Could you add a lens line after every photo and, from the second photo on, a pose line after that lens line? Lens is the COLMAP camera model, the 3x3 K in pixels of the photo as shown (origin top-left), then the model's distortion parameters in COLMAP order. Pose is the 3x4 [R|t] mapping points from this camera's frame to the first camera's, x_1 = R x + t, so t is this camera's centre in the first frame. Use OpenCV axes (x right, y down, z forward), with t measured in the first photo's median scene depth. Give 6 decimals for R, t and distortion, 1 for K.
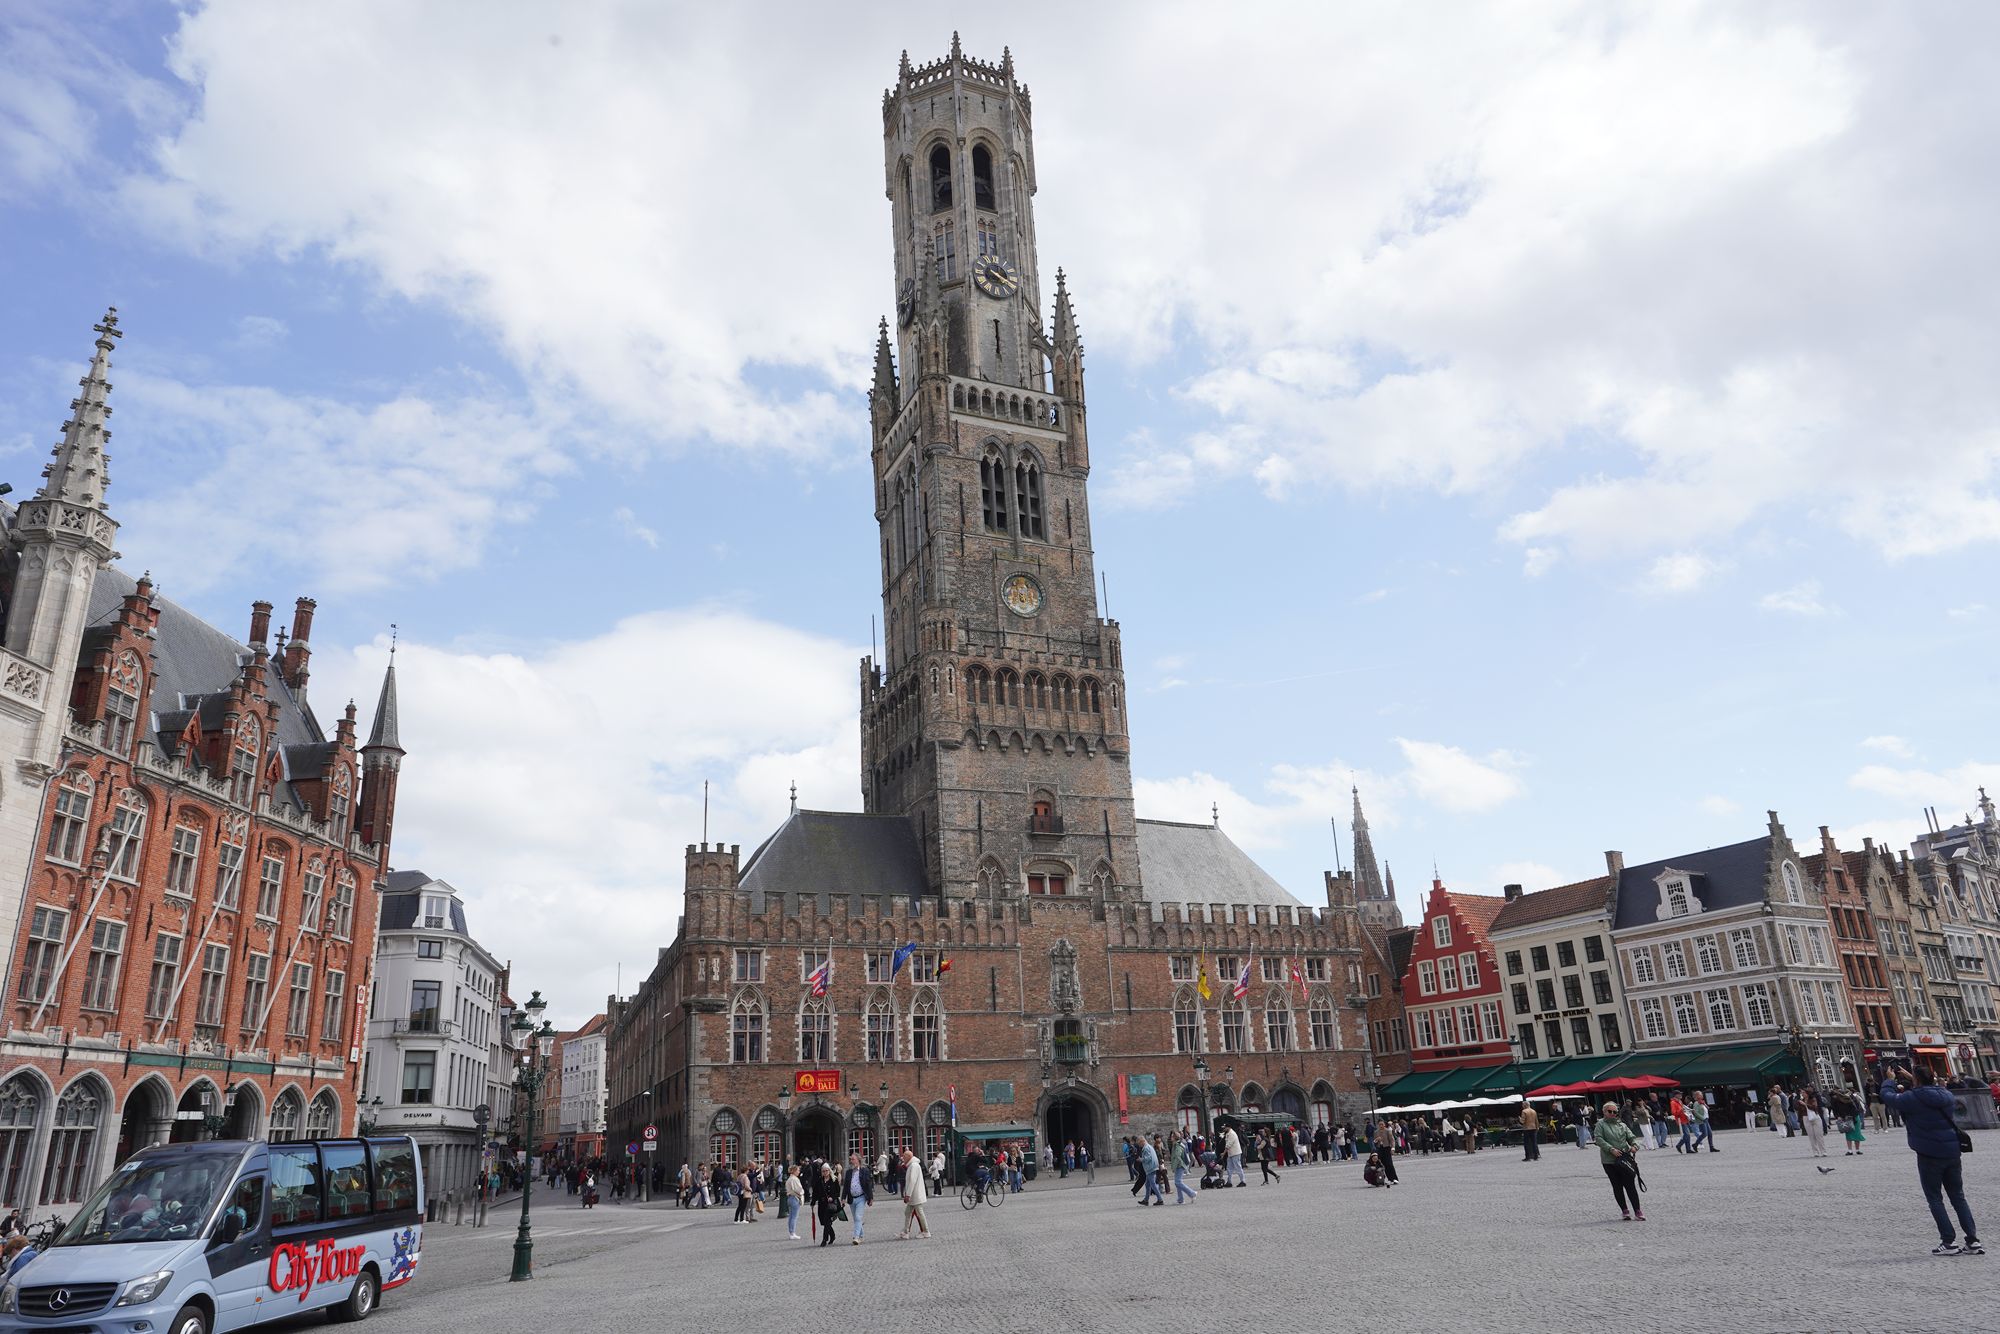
lens RADIAL K [[1319.6, 0, 1000.0], [0, 1319.6, 667.0], [0, 0, 1]] dist [-0.029824, 0.029556]
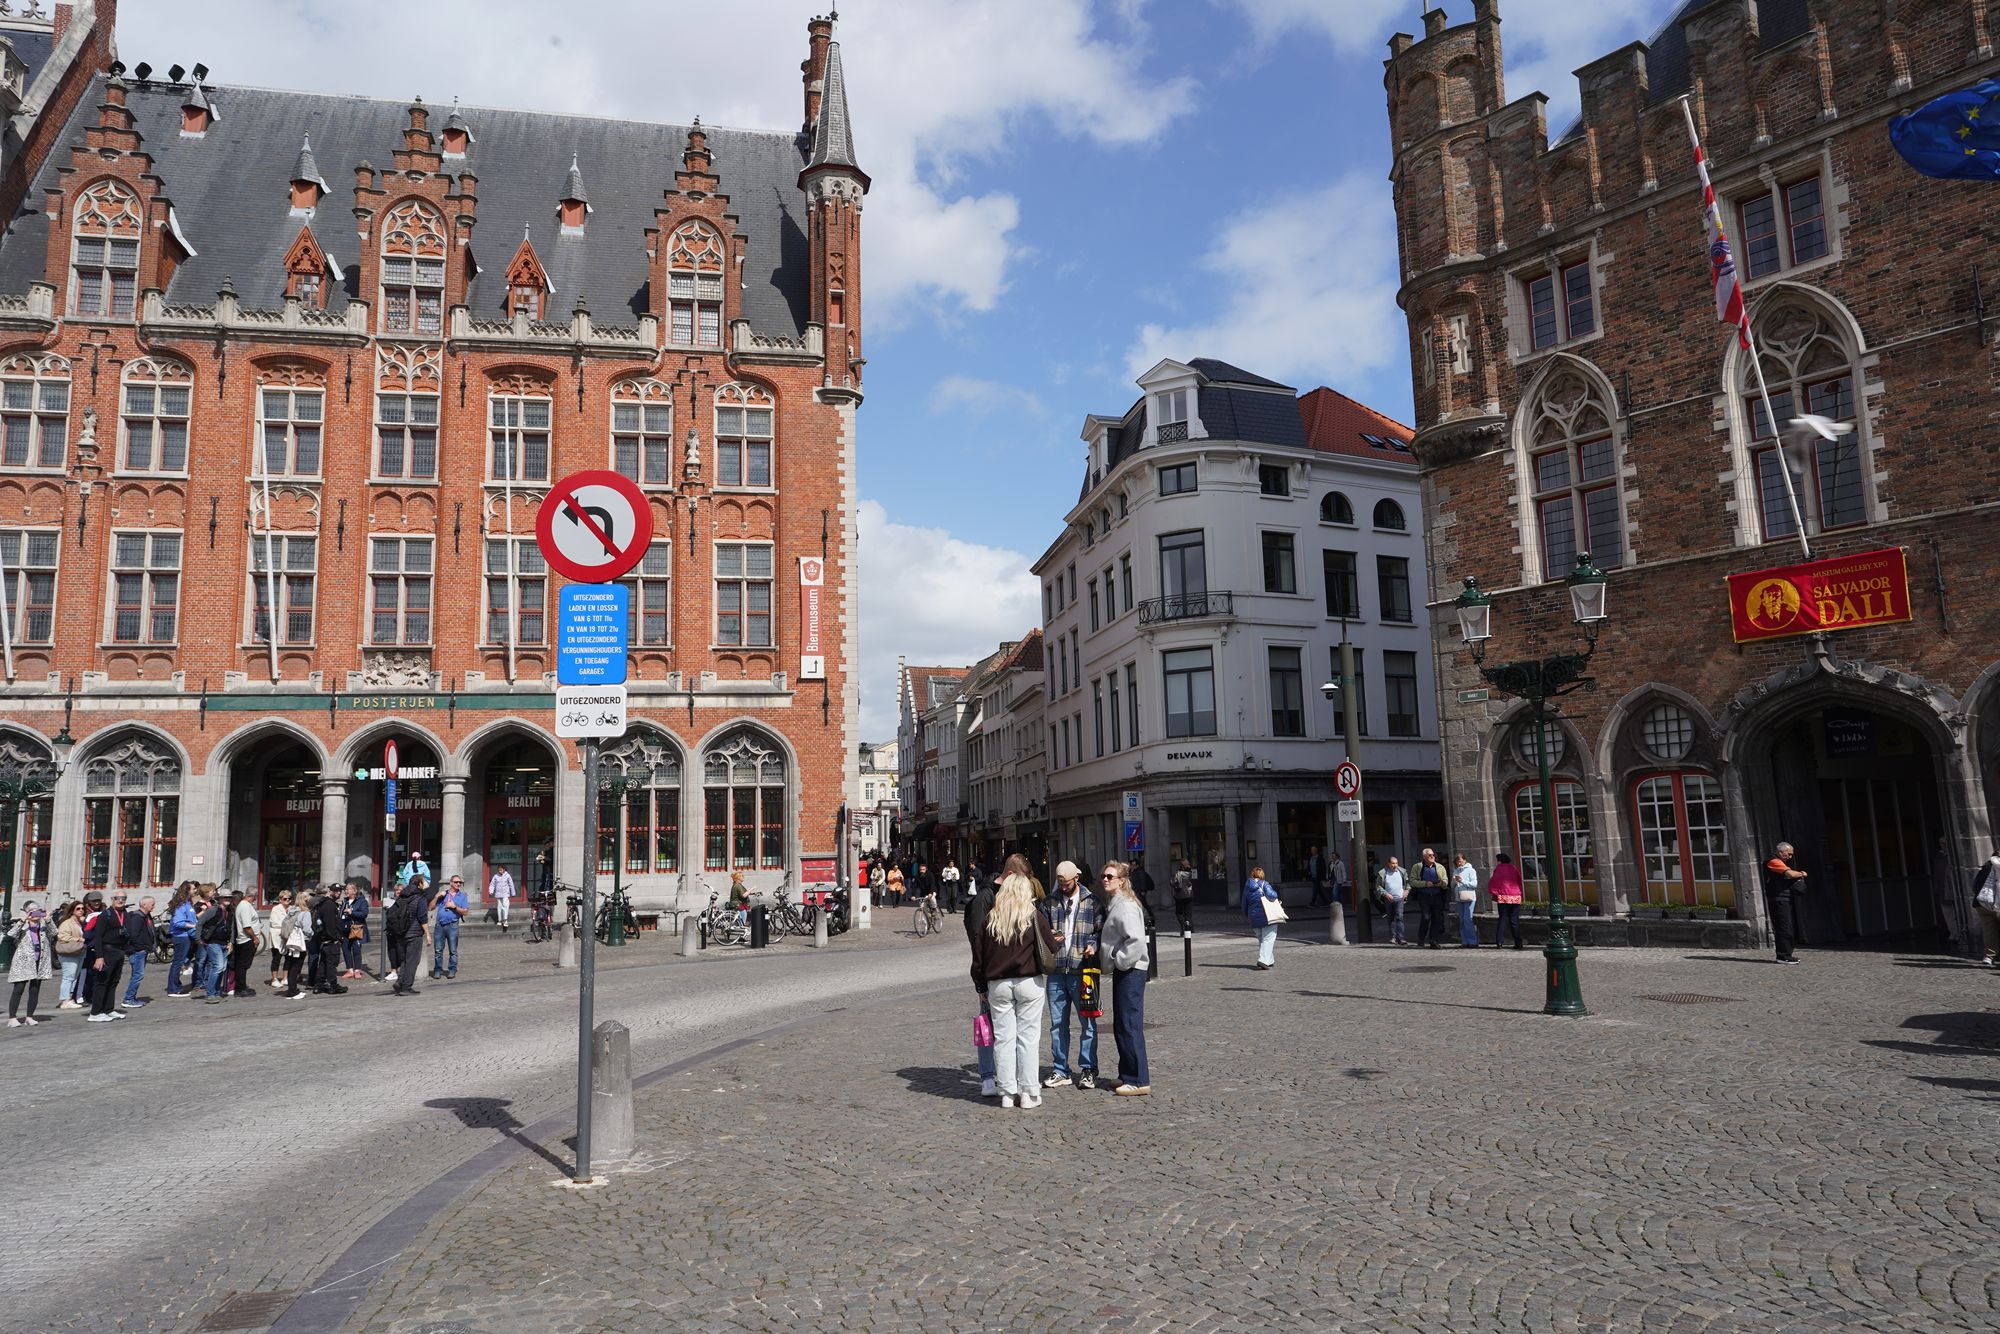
lens RADIAL K [[1252.8, 0, 998.8], [0, 1252.8, 685.8], [0, 0, 1]] dist [-0.050109, 0.029327]
pose [[0.258653, -0.076046, -0.962972, 0.075593], [0.339835, 0.940331, 0.017021, 0.290126], [0.904218, -0.331654, 0.269062, 0.825396]]
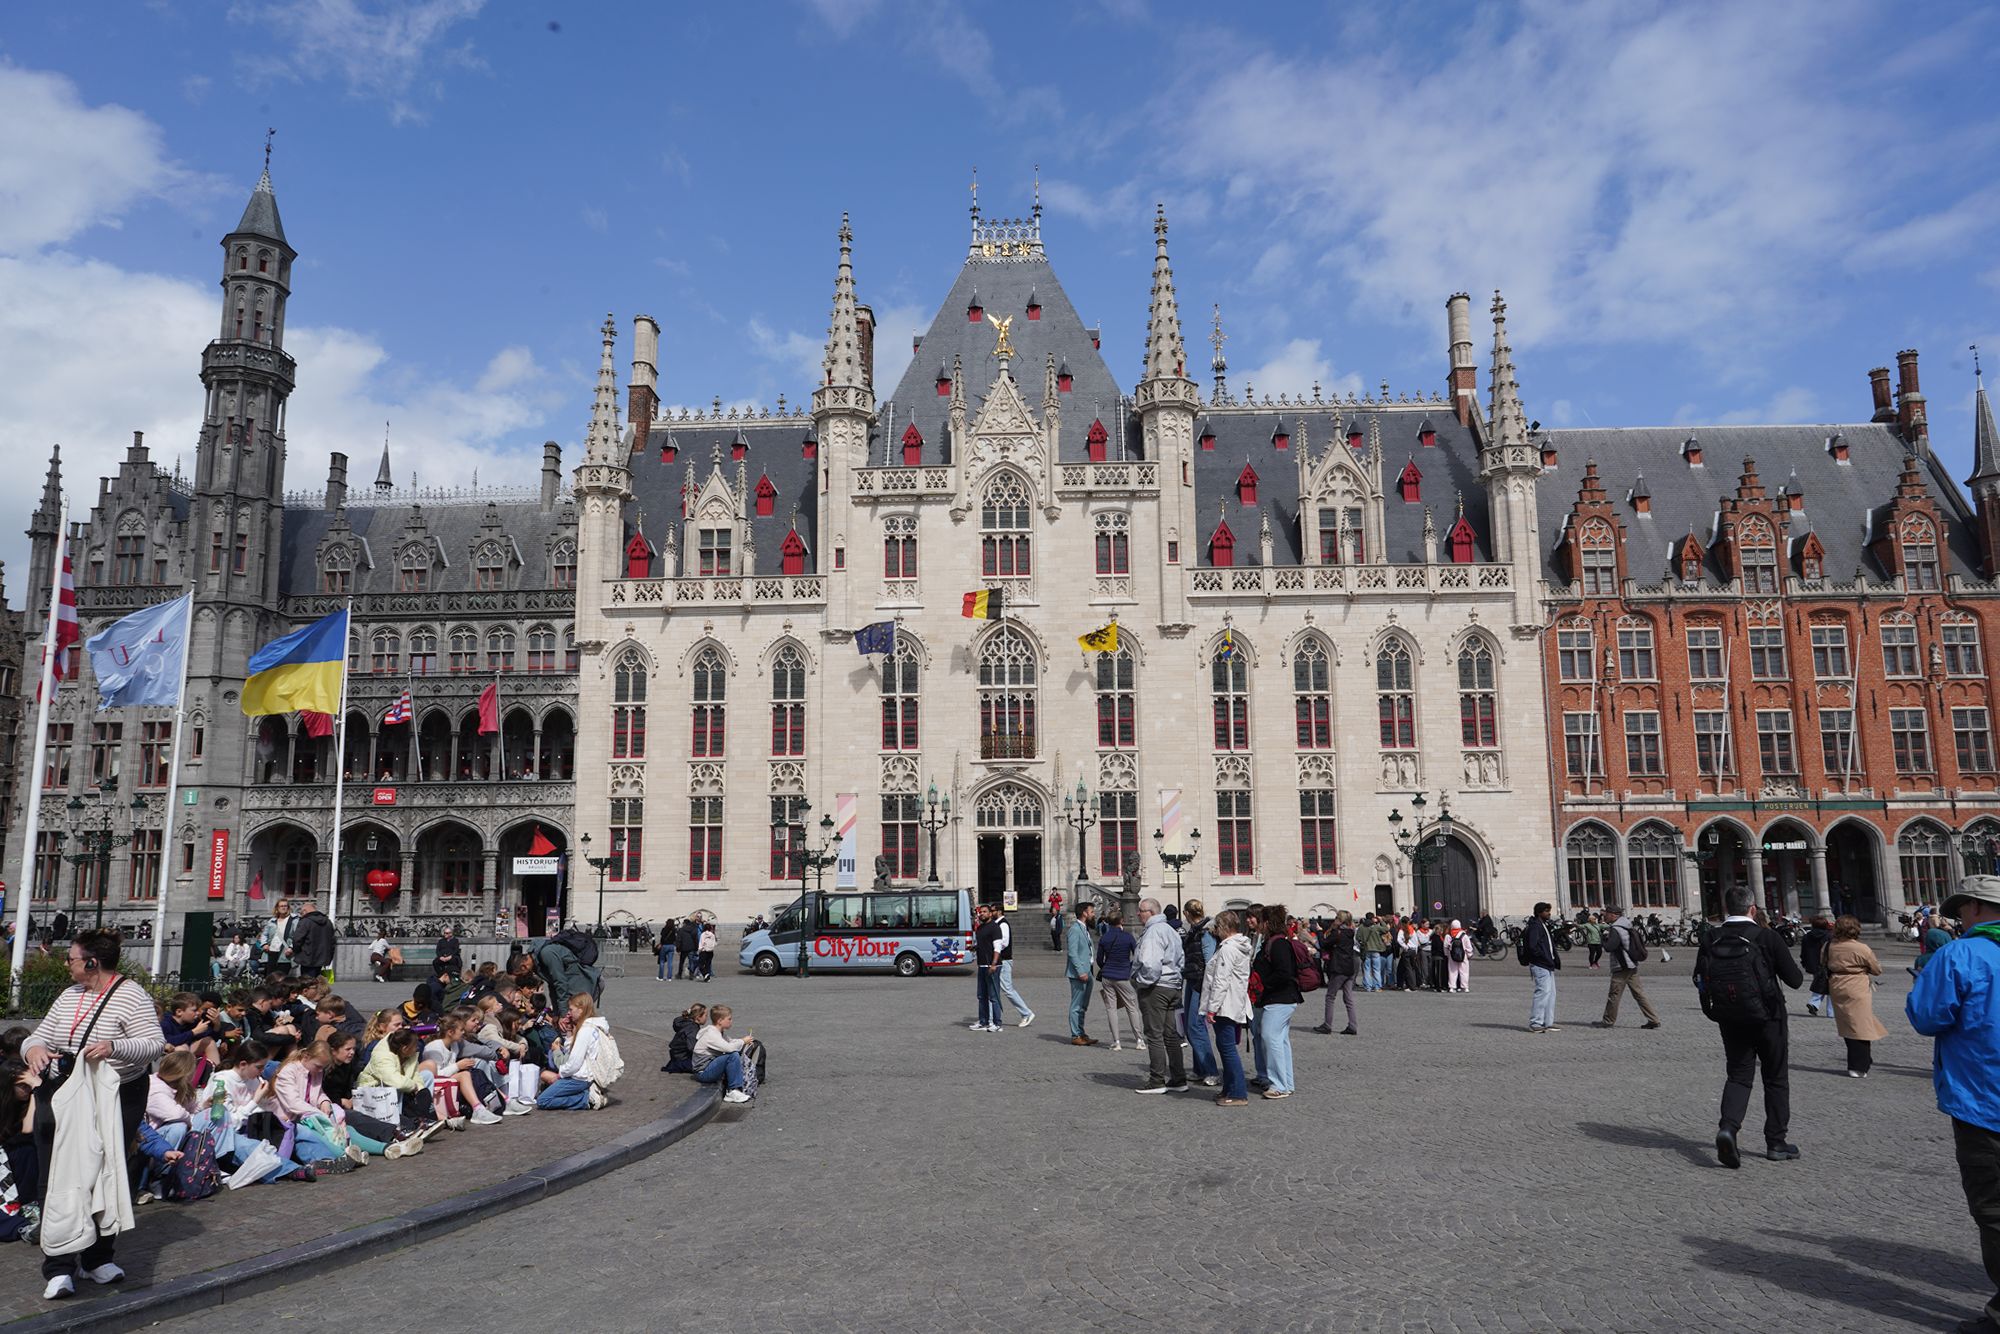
lens RADIAL K [[1319.6, 0, 1000.0], [0, 1319.6, 667.0], [0, 0, 1]] dist [-0.029824, 0.029556]
pose [[-0.000718, -0.102707, -0.994711, 0.466540], [0.342097, 0.934670, -0.096754, 0.035932], [0.939664, -0.340357, 0.034465, 0.229668]]
